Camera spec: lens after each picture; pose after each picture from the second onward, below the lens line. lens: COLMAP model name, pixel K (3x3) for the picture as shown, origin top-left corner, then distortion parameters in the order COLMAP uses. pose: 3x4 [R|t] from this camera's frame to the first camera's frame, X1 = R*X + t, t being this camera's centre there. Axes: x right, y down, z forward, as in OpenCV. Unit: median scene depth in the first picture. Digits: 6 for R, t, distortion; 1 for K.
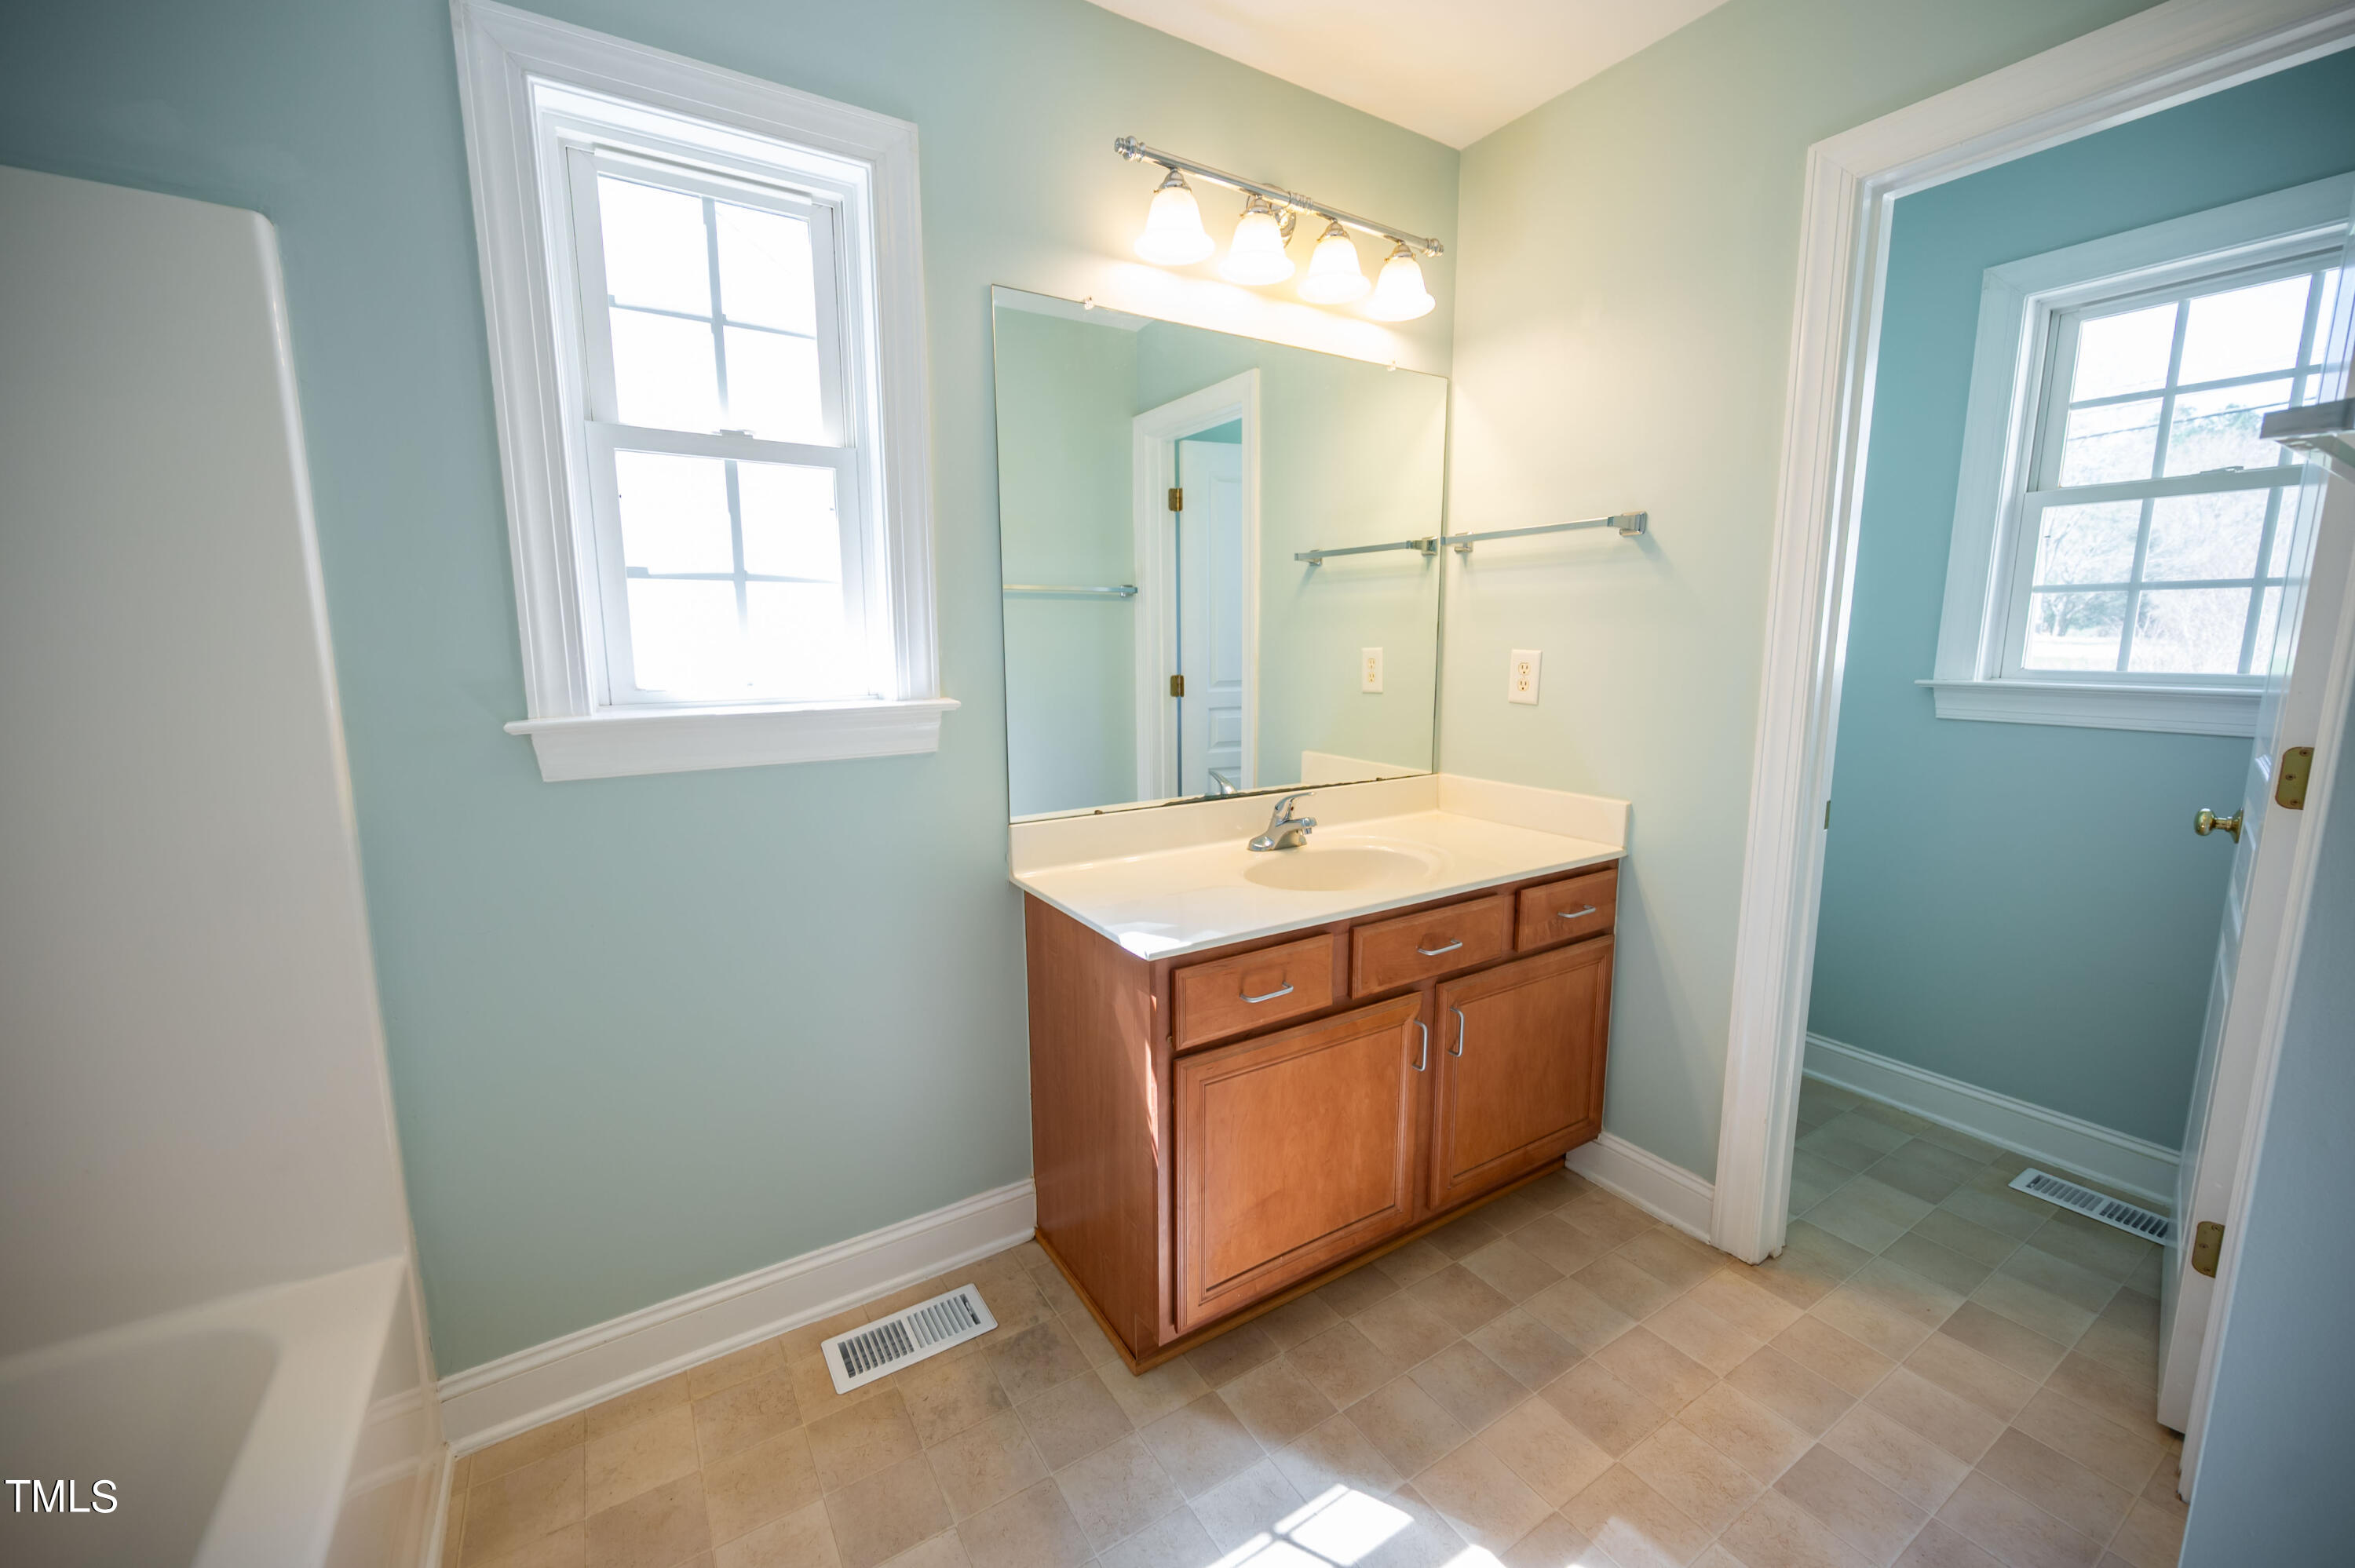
lens RADIAL K [[927.4, 0, 1176.9], [0, 927.4, 790.5], [0, 0, 1]] dist [-0.002486, 0.000070]
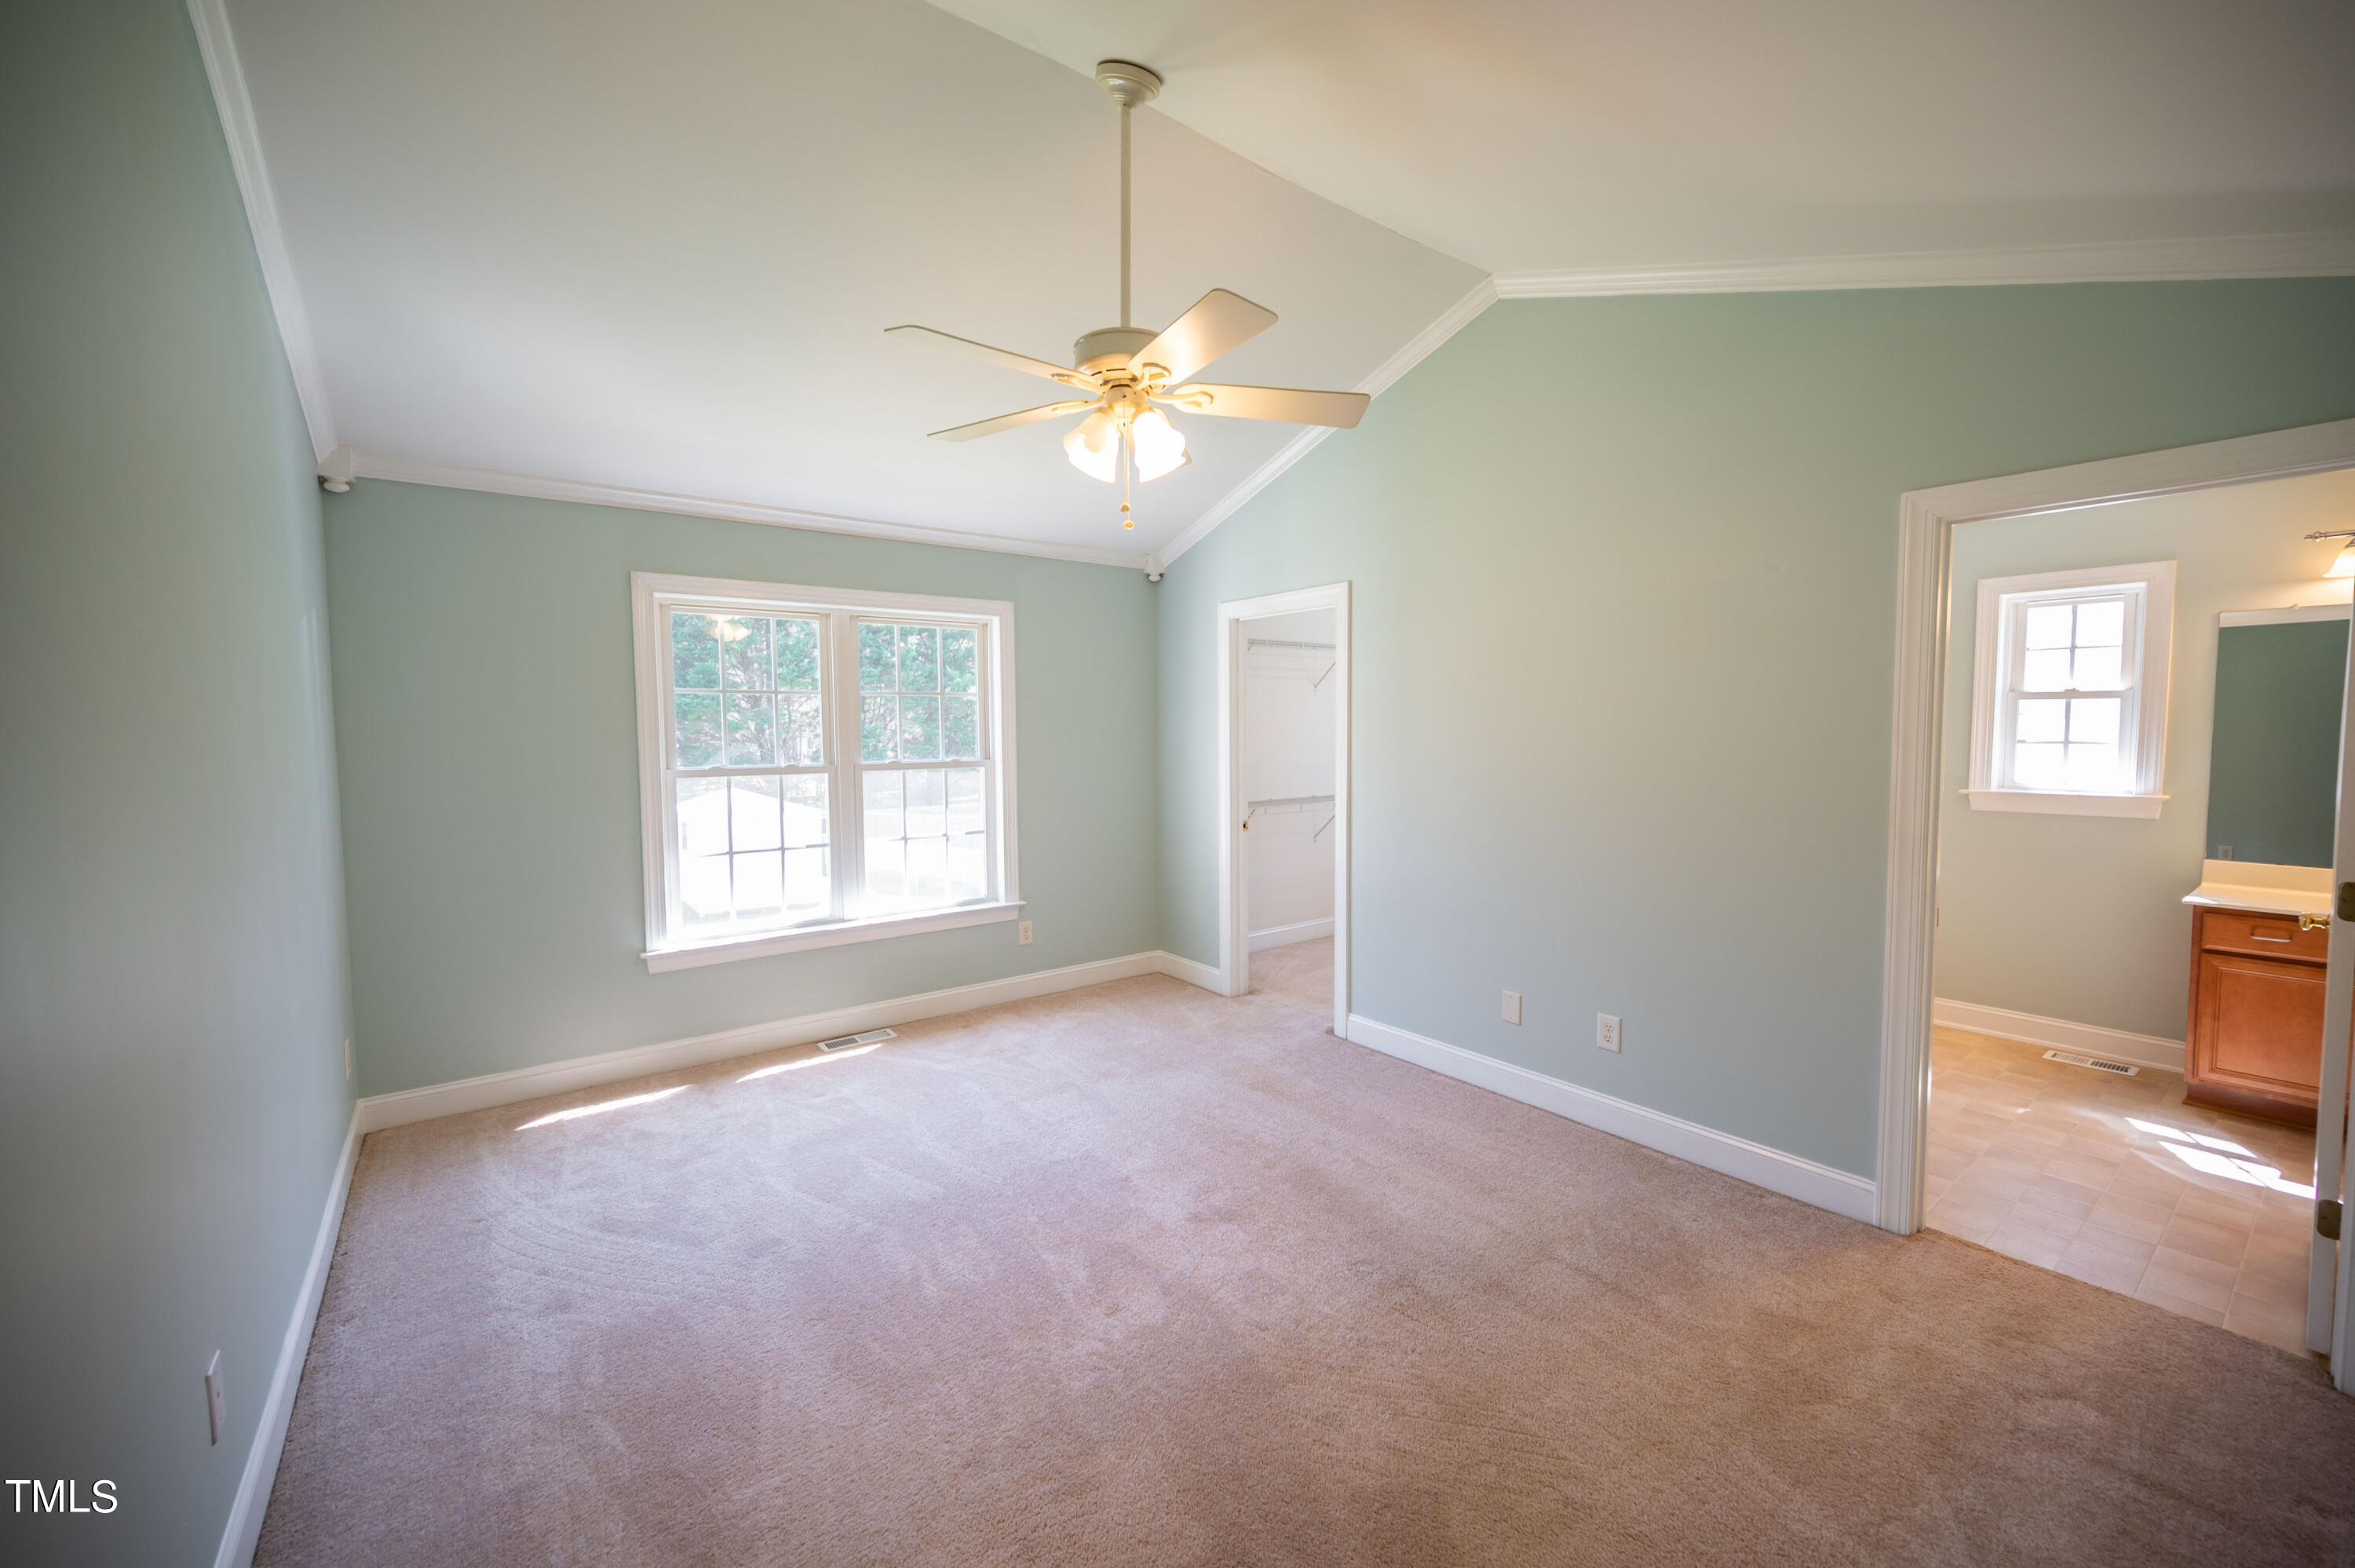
lens RADIAL K [[927.4, 0, 1177.9], [0, 927.4, 761.3], [0, 0, 1]] dist [-0.002486, 0.000070]
pose [[0.084849, 0.039446, -0.995613, 1.941816], [-0.162456, 0.986393, 0.025236, 0.164204], [0.983061, 0.159602, 0.090103, -1.710341]]
